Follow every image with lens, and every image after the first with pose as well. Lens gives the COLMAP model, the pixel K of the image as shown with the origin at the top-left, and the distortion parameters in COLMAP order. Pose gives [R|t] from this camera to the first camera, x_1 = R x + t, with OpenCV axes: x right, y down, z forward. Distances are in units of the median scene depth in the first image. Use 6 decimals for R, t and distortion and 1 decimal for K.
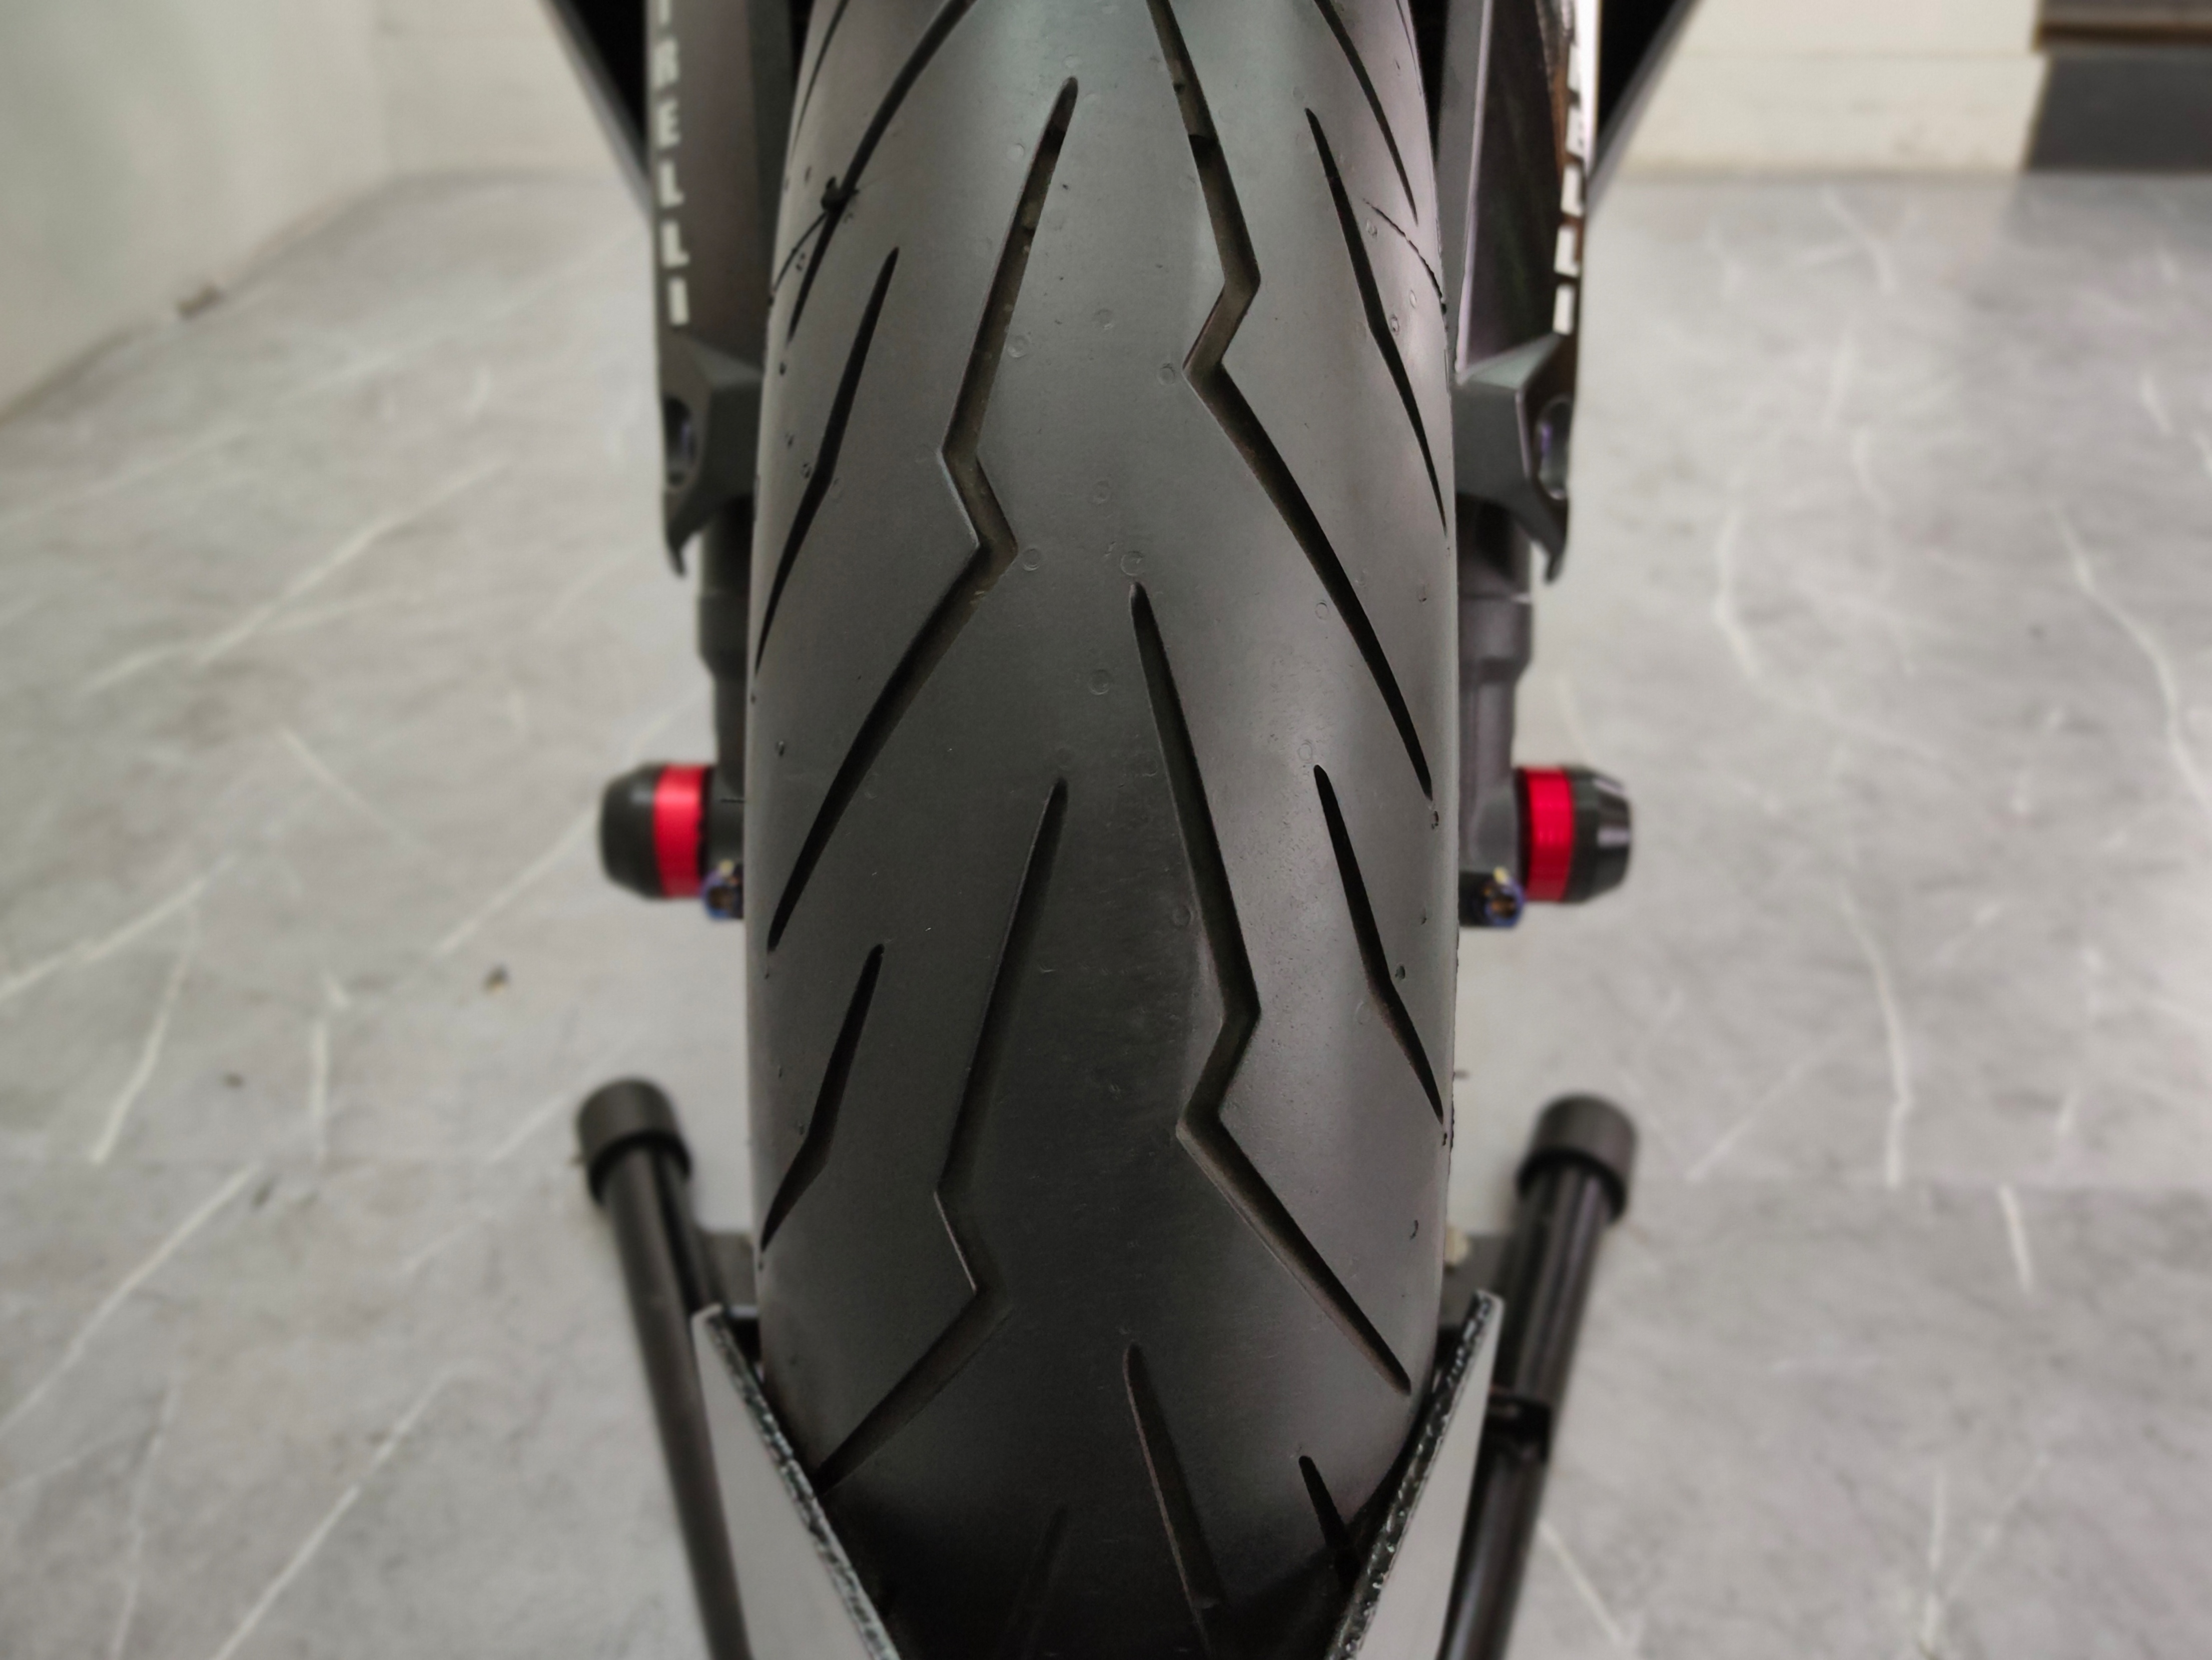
lens RADIAL K [[2049.4, 0, 1074.6], [0, 2049.4, 829.0], [0, 0, 1]] dist [-0.011538, -0.016533]
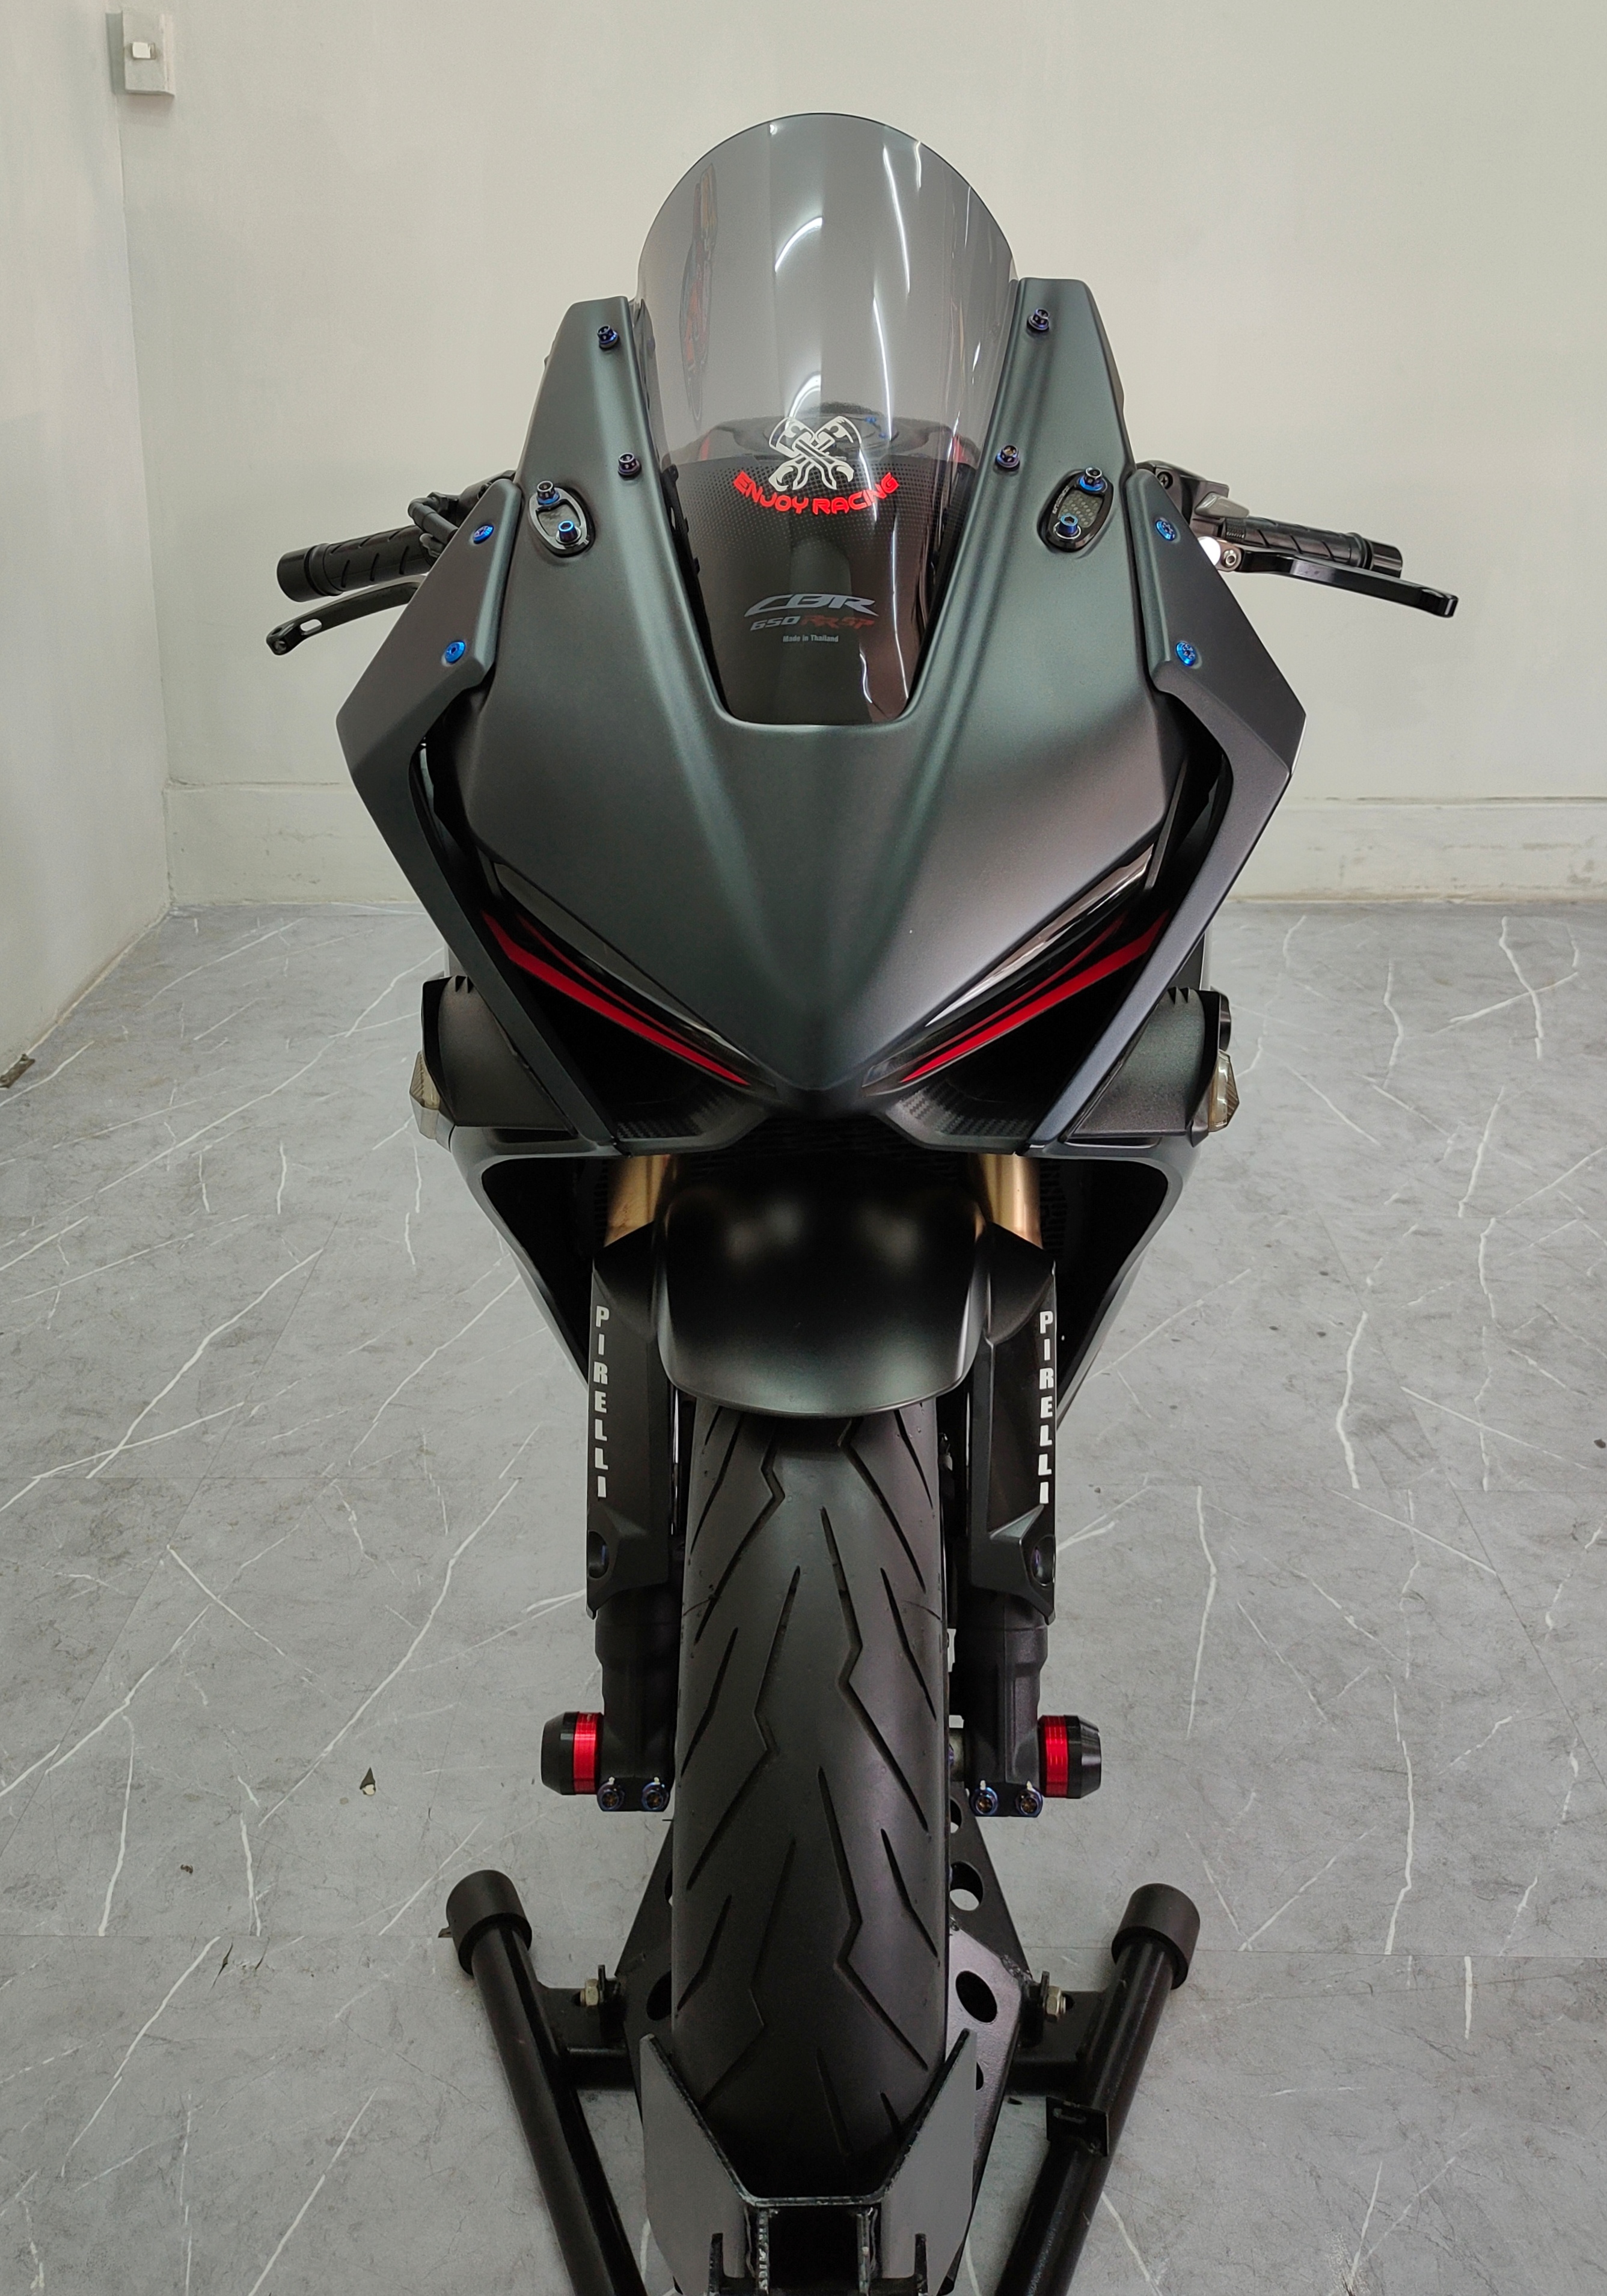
lens RADIAL K [[2463.5, 0, 802.0], [0, 2463.5, 787.8], [0, 0, 1]] dist [0.024224, -0.041001]
pose [[0.999999, 0.000915, -0.000732, 0.001958], [-0.001068, 0.968769, -0.247964, -0.202166], [0.000482, 0.247964, 0.968769, -0.945010]]
